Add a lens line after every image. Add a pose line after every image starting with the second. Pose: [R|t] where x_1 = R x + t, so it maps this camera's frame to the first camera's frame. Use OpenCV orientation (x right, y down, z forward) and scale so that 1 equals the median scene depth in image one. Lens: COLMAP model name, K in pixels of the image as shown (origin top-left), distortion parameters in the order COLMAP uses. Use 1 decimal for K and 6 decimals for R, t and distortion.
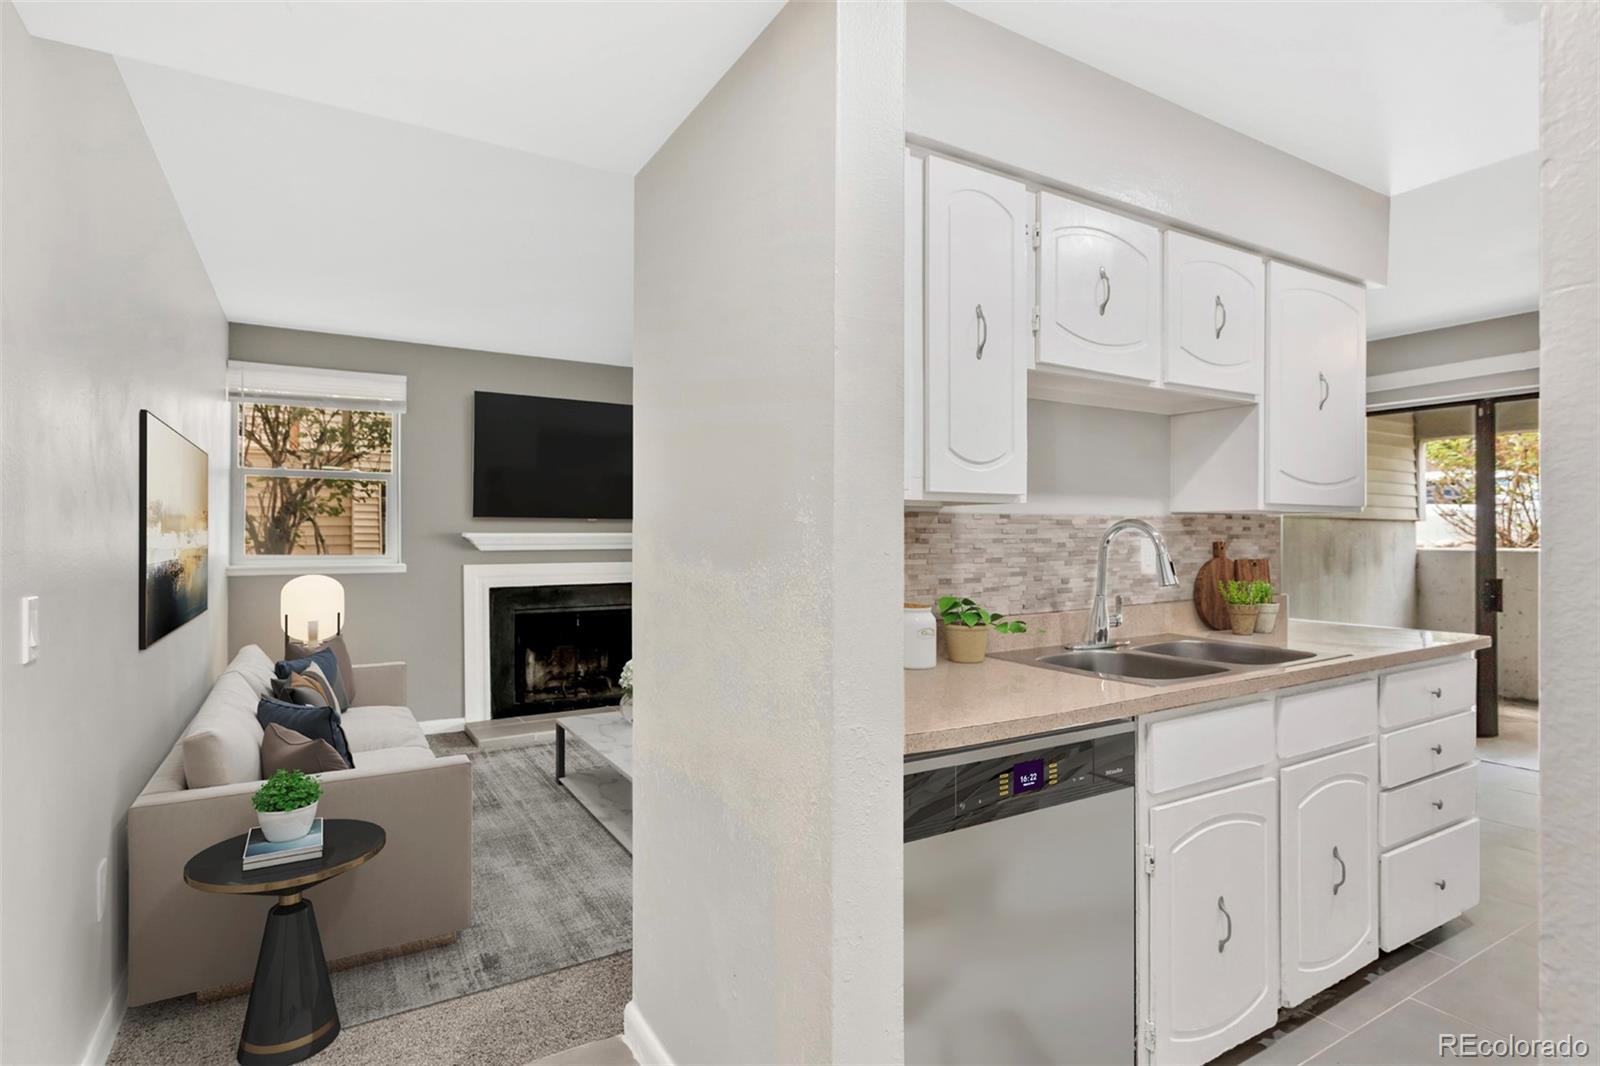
lens RADIAL K [[788.8, 0, 810.6], [0, 788.8, 540.8], [0, 0, 1]] dist [0.004402, 0.000698]
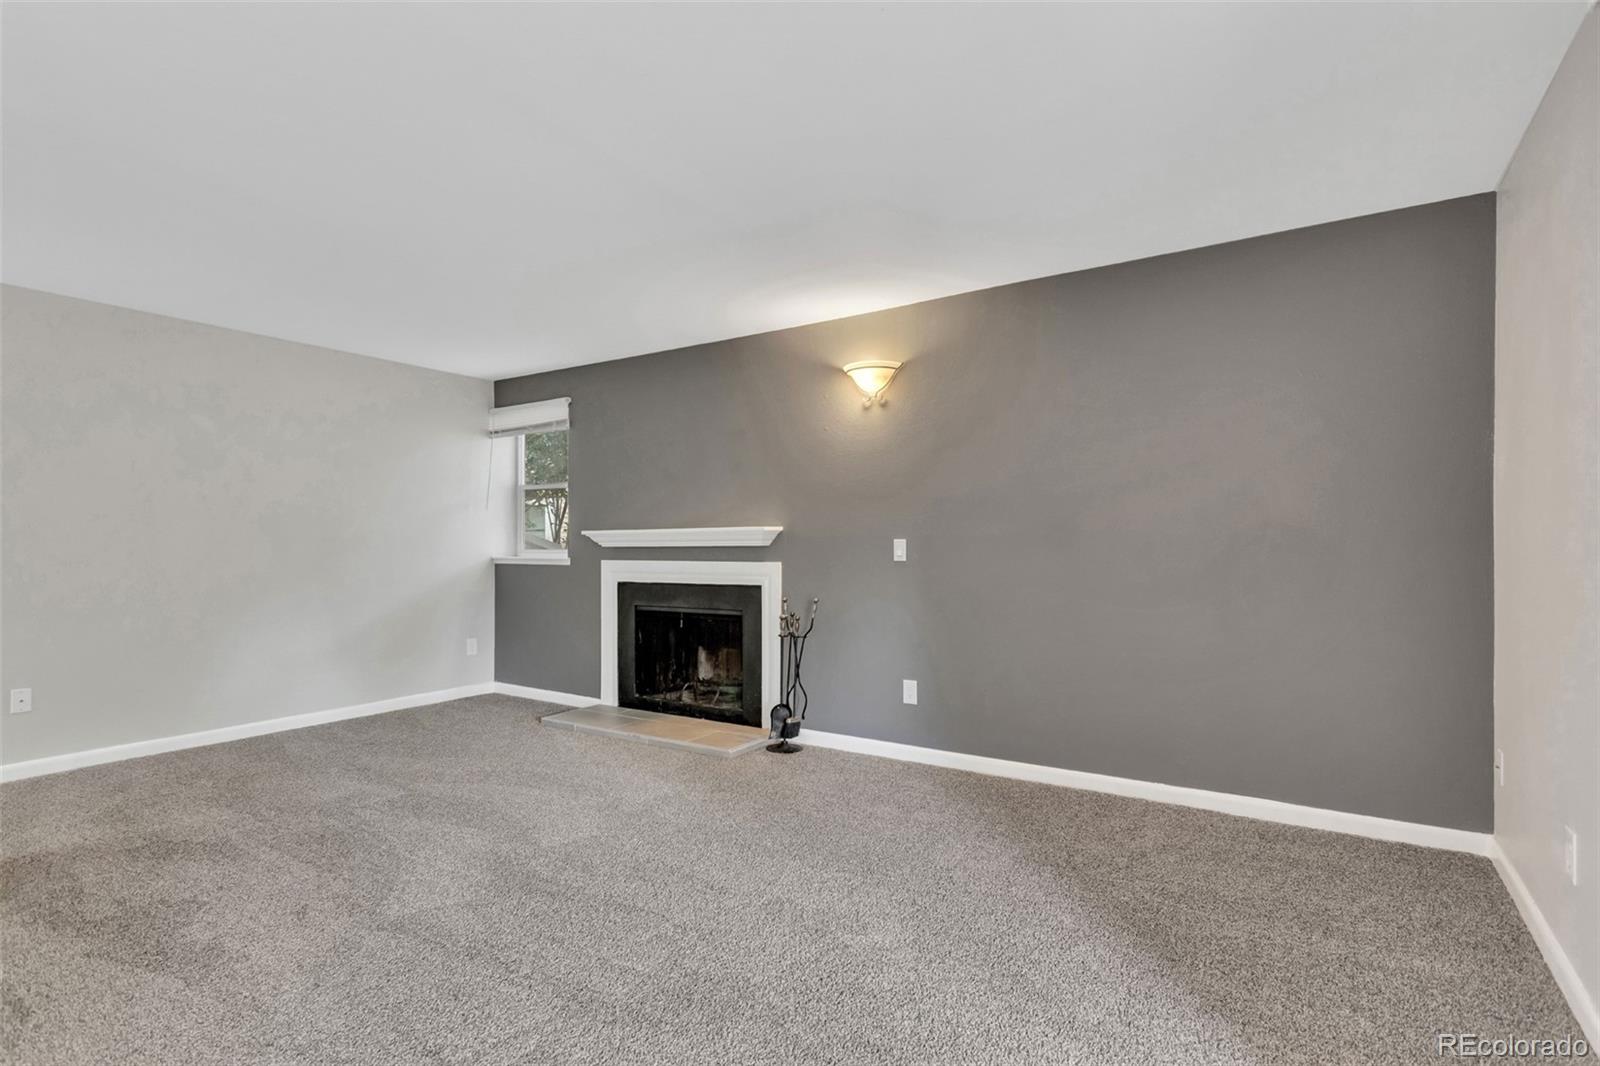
lens RADIAL K [[788.8, 0, 784.5], [0, 788.8, 544.4], [0, 0, 1]] dist [0.004402, 0.000698]
pose [[0.421420, 0.002178, -0.906863, 1.218430], [-0.000523, 0.999998, 0.002159, 0.011702], [0.906866, -0.000436, 0.421420, 1.411514]]
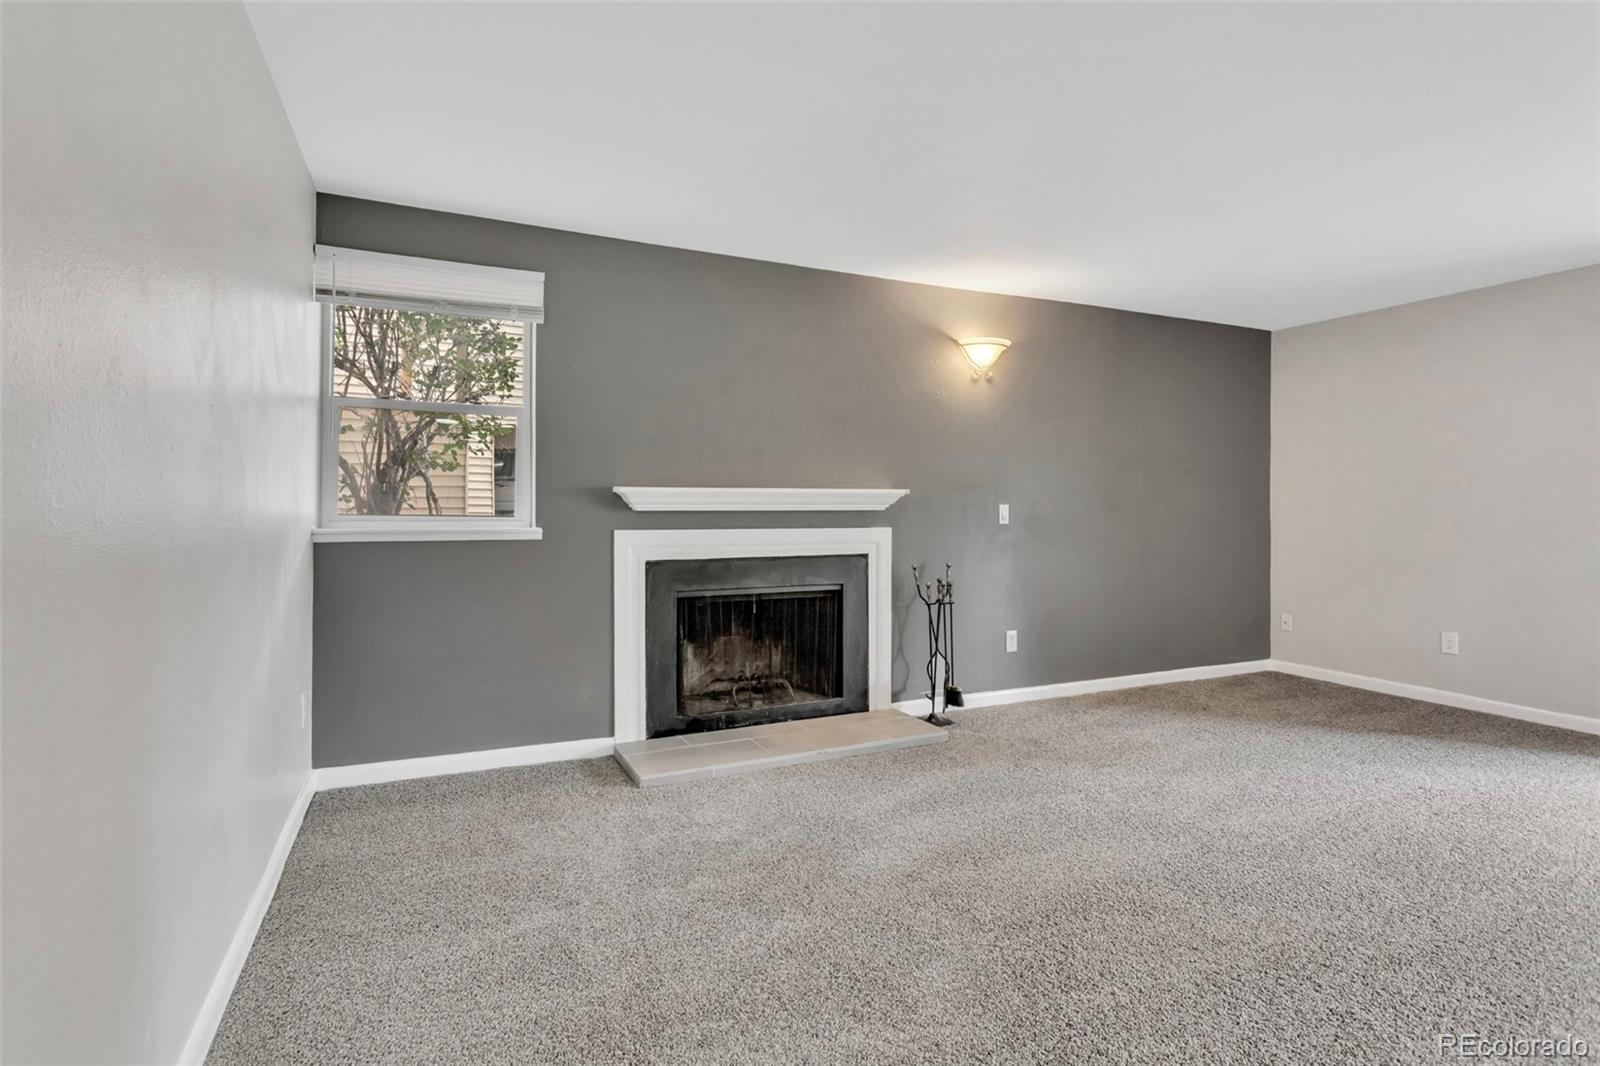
lens RADIAL K [[788.8, 0, 807.2], [0, 788.8, 503.2], [0, 0, 1]] dist [0.004402, 0.000698]
pose [[0.993737, 0.003591, -0.111682, -0.322523], [-0.004850, 0.999928, -0.011002, 0.022834], [0.111635, 0.011475, 0.993683, 0.518733]]
